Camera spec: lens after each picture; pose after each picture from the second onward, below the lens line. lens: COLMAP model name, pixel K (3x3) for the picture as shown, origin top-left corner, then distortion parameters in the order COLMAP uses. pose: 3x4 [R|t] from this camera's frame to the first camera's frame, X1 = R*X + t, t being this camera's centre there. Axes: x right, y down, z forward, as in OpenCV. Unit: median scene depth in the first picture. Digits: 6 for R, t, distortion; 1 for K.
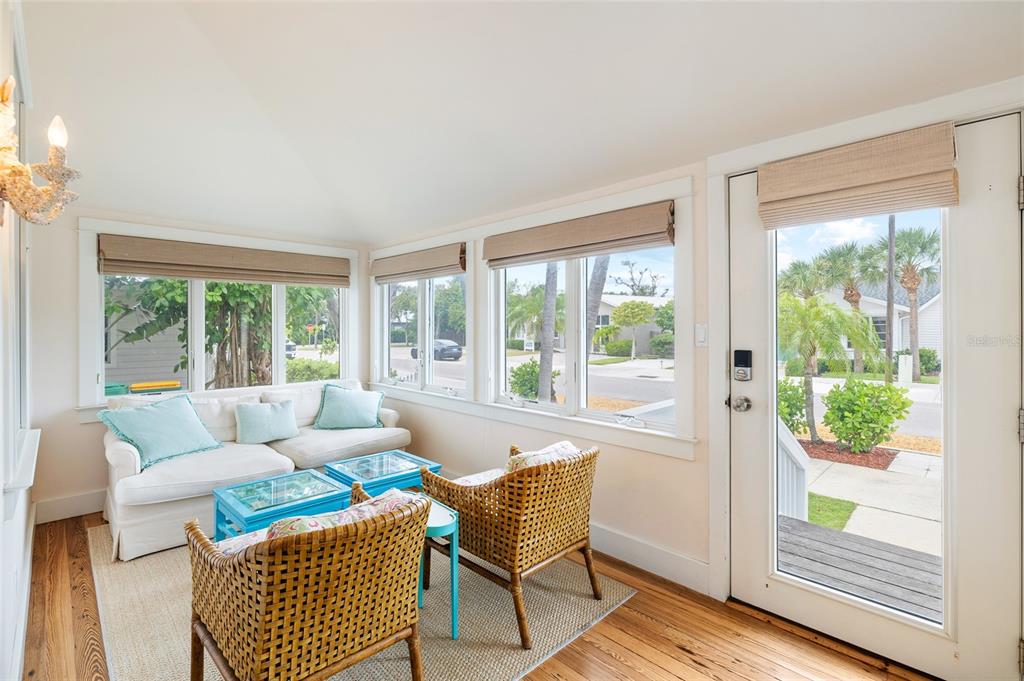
lens RADIAL K [[463.3, 0, 493.3], [0, 463.3, 329.5], [0, 0, 1]] dist [-0.005800, 0.001626]
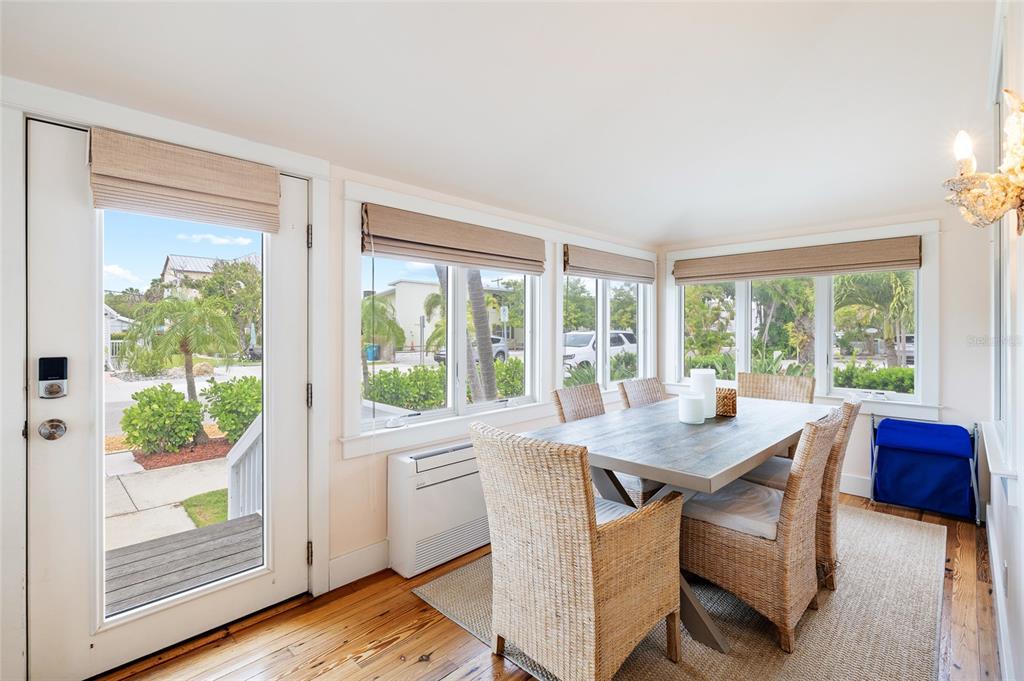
lens RADIAL K [[463.3, 0, 531.4], [0, 463.3, 325.8], [0, 0, 1]] dist [-0.005800, 0.001626]
pose [[-0.053322, 0.005939, 0.998560, -0.278580], [0.002698, 0.999980, -0.005804, 0.000073], [-0.998574, 0.002385, -0.053337, 0.292949]]
